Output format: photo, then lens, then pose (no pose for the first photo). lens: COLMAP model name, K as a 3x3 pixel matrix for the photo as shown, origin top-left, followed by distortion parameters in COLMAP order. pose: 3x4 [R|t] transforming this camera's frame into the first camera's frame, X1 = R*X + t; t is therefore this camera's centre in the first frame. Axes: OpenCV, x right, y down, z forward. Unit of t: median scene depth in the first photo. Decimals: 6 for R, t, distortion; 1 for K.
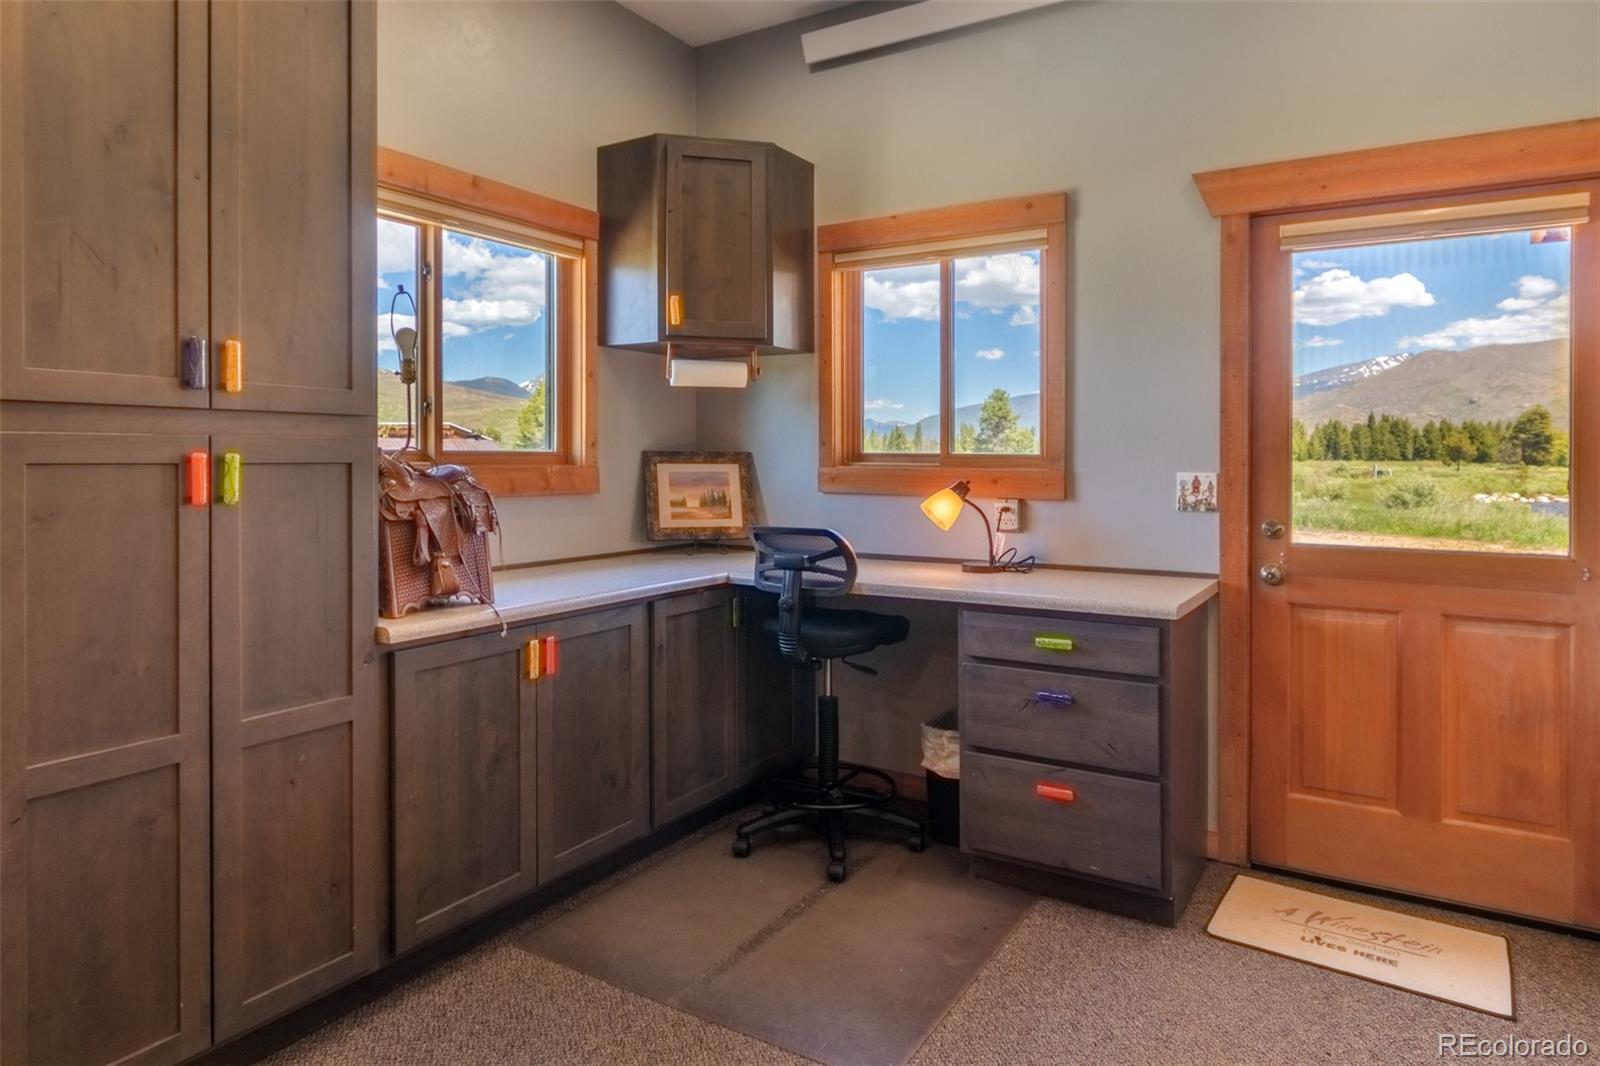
lens RADIAL K [[971.8, 0, 800.3], [0, 971.8, 432.9], [0, 0, 1]] dist [-0.002171, -0.000353]
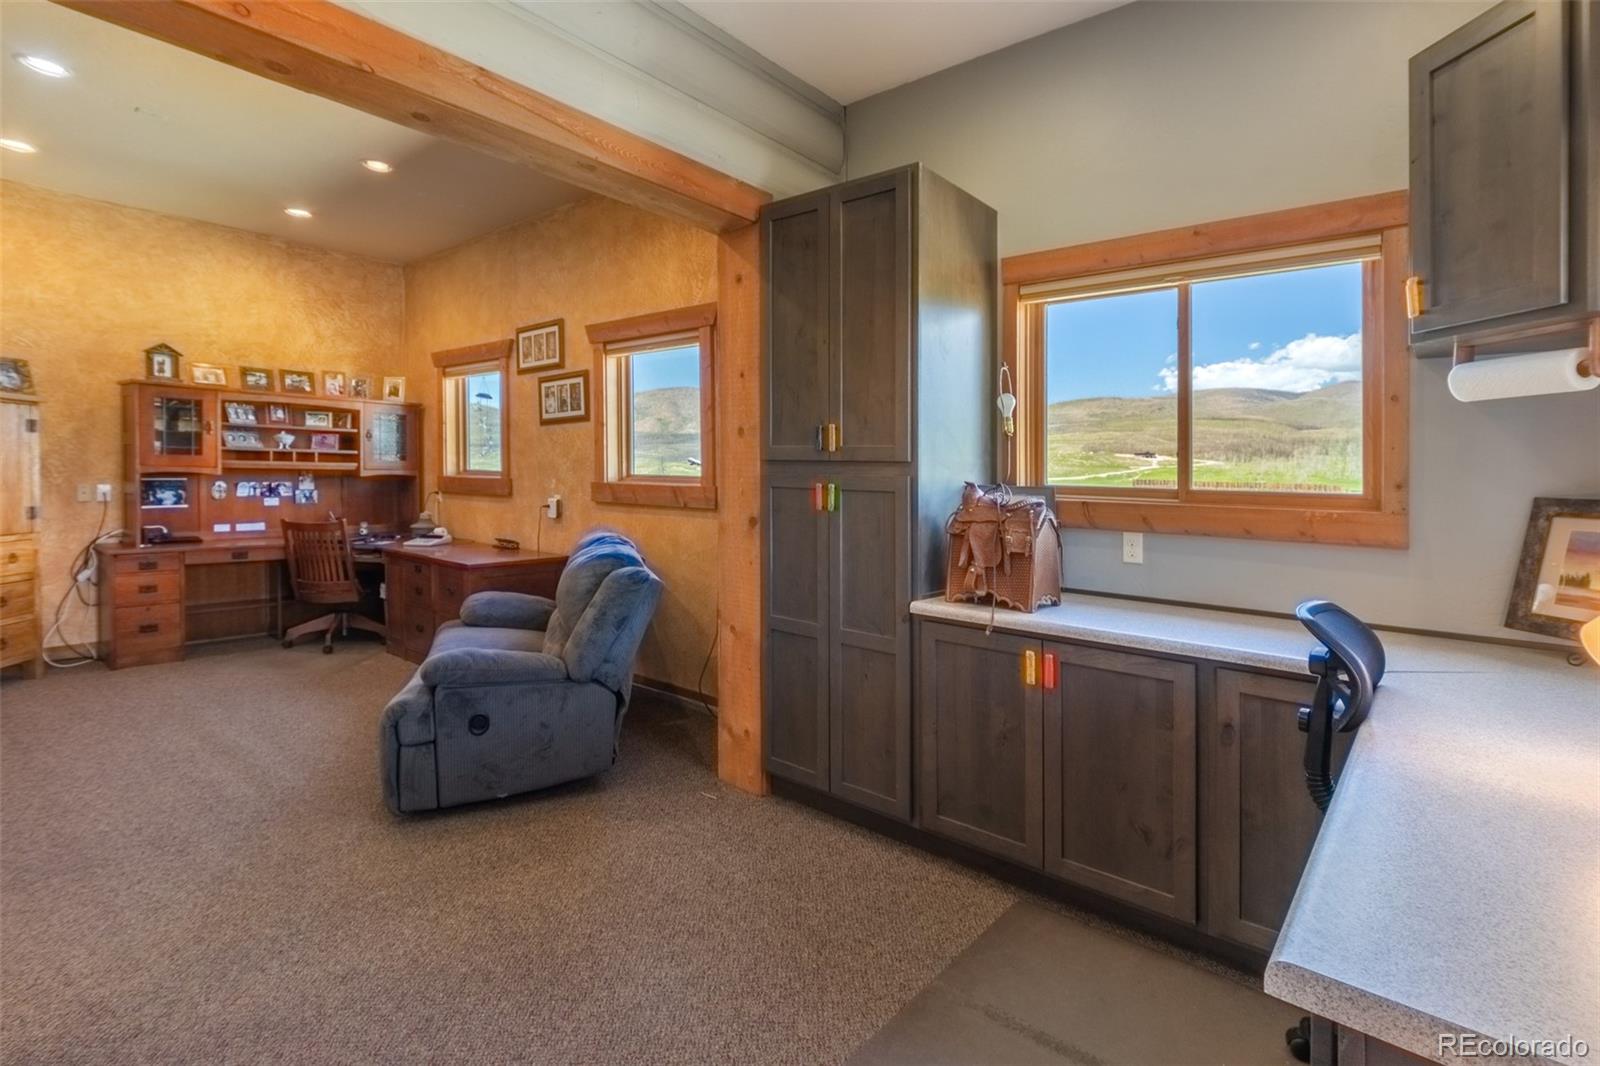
lens RADIAL K [[766.1, 0, 800.6], [0, 766.1, 487.1], [0, 0, 1]] dist [0.001413, 0.000159]
pose [[-0.147668, 0.006885, -0.989013, 0.666003], [-0.000704, 0.999975, 0.007066, 0.012024], [0.989037, 0.001740, -0.147659, 0.863840]]
